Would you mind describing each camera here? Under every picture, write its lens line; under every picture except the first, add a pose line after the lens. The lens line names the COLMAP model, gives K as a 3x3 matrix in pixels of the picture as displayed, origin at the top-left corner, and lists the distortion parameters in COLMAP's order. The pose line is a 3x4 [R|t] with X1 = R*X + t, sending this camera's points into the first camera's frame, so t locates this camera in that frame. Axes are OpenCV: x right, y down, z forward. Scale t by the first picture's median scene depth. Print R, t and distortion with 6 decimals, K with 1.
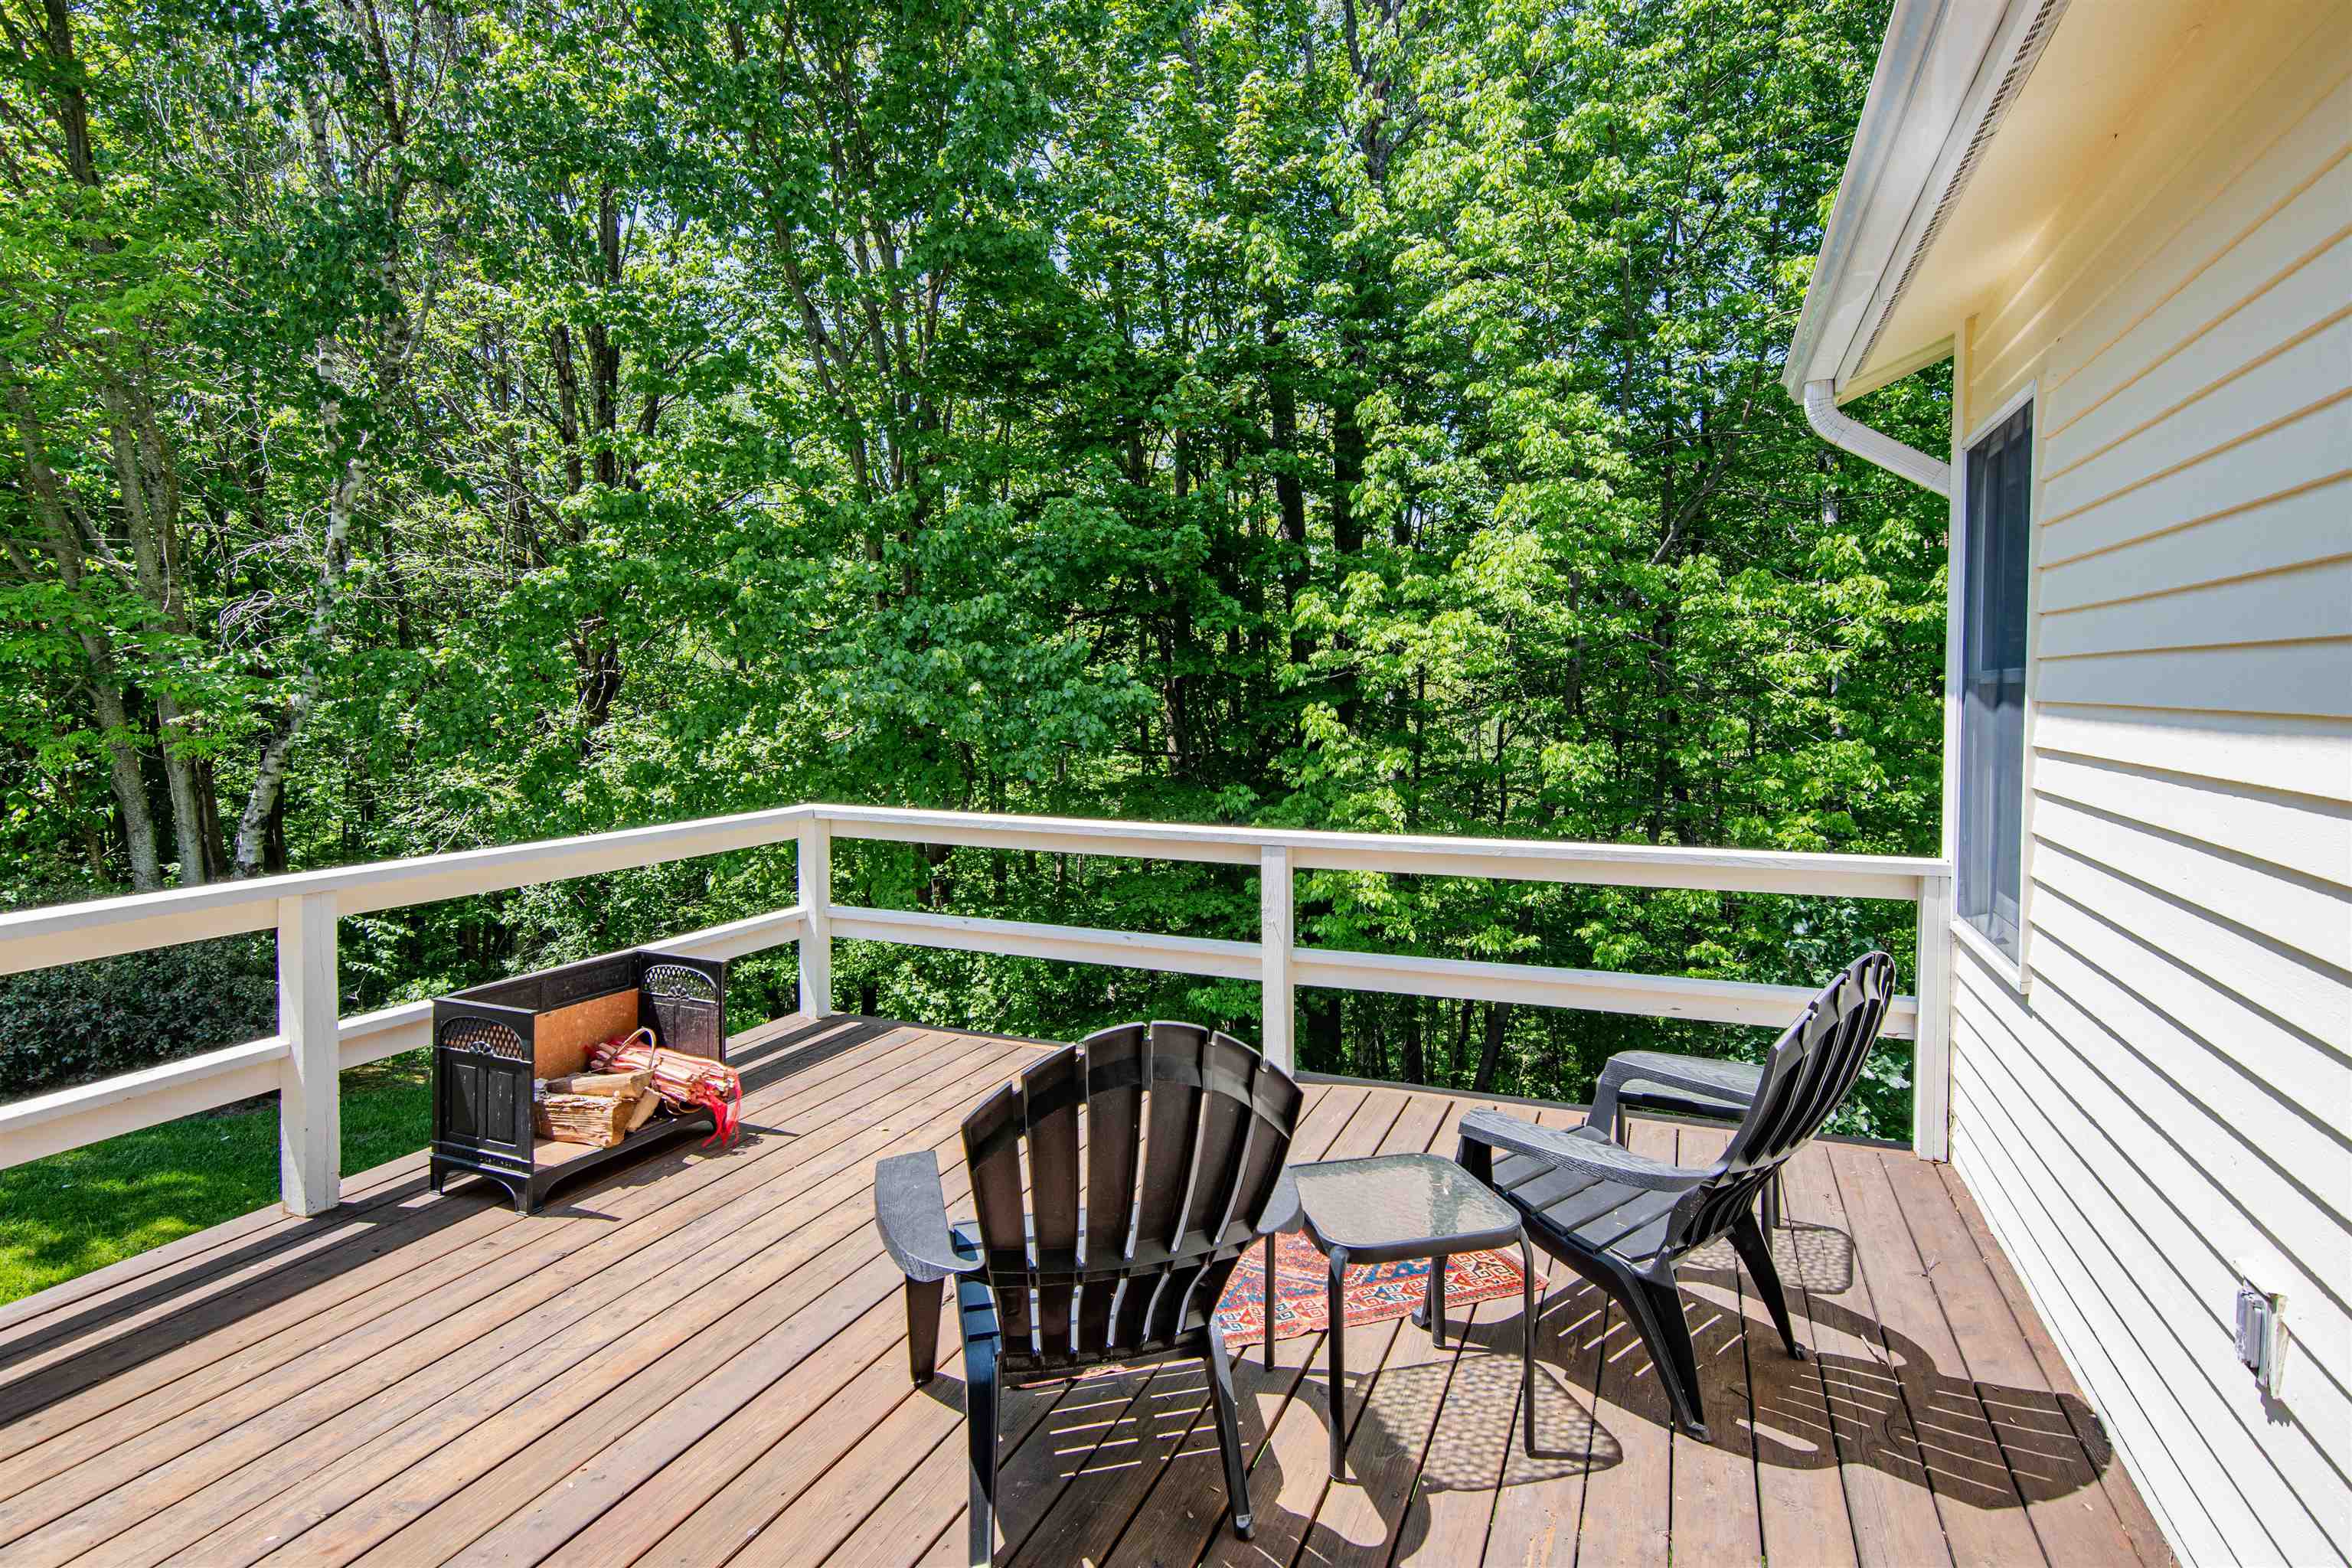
lens RADIAL K [[1239.8, 0, 1173.3], [0, 1239.8, 781.4], [0, 0, 1]] dist [0.049490, 0.000037]
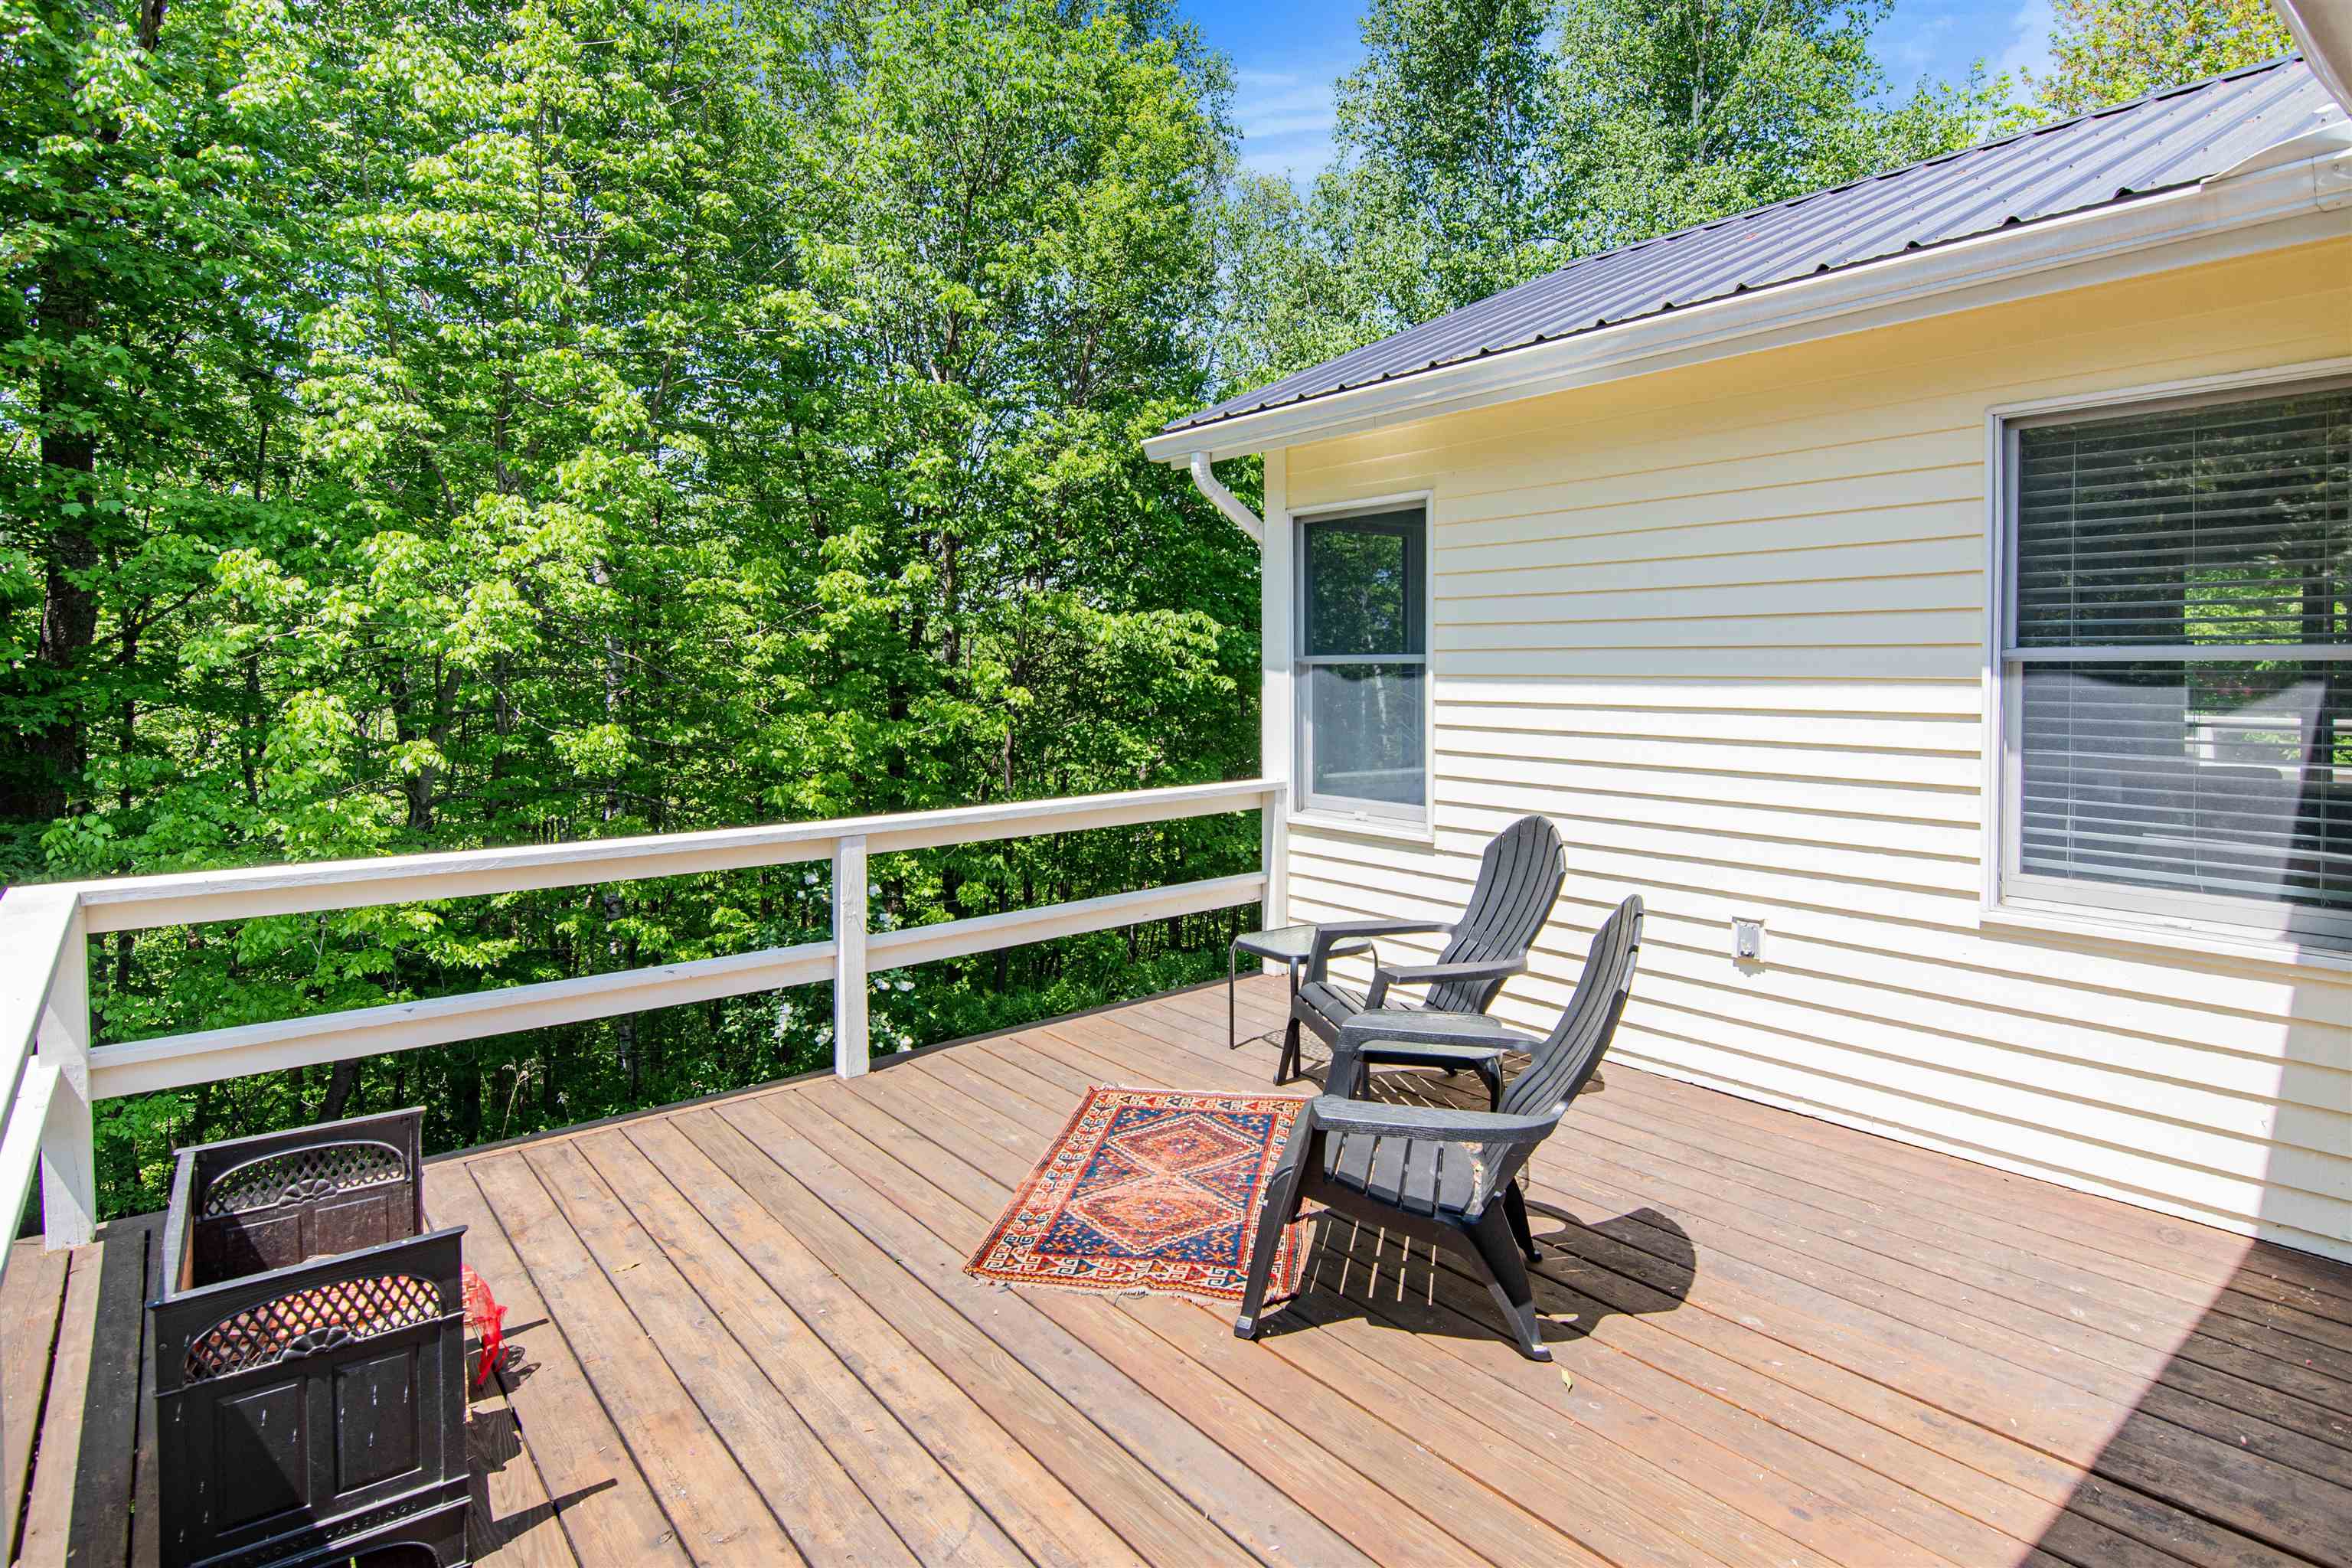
lens RADIAL K [[1244.3, 0, 1176.0], [0, 1244.3, 784.0], [0, 0, 1]] dist [-0.000416, -0.000185]
pose [[0.485668, -0.091887, 0.869300, -0.767307], [0.074382, 0.995197, 0.063638, -0.037158], [-0.870973, 0.033753, 0.490171, 0.370379]]
